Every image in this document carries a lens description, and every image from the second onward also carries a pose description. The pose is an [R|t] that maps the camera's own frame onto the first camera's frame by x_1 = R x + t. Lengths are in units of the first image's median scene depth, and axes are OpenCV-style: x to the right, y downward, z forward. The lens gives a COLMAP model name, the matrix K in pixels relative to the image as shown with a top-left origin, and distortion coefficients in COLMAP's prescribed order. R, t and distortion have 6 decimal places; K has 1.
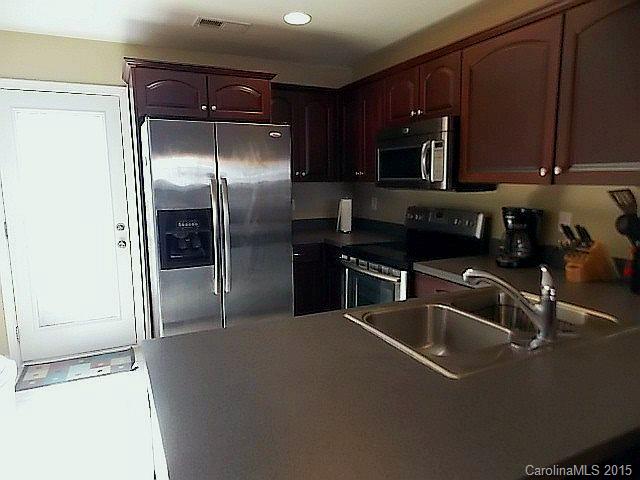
lens RADIAL K [[429.9, 0, 320.0], [0, 429.9, 240.0], [0, 0, 1]] dist [0.000166, -0.000464]
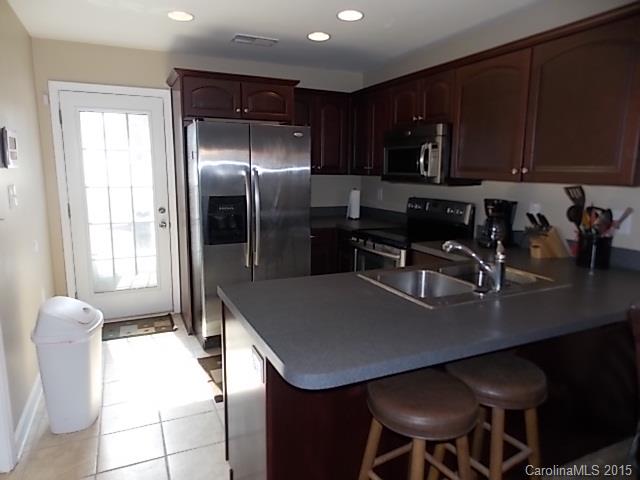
lens RADIAL K [[431.3, 0, 320.0], [0, 431.3, 240.0], [0, 0, 1]] dist [-0.001211, 0.000083]
pose [[0.999755, 0.020430, -0.008564, -0.029857], [-0.020252, 0.999588, 0.020358, 0.022563], [0.008976, -0.020180, 0.999756, -0.211128]]
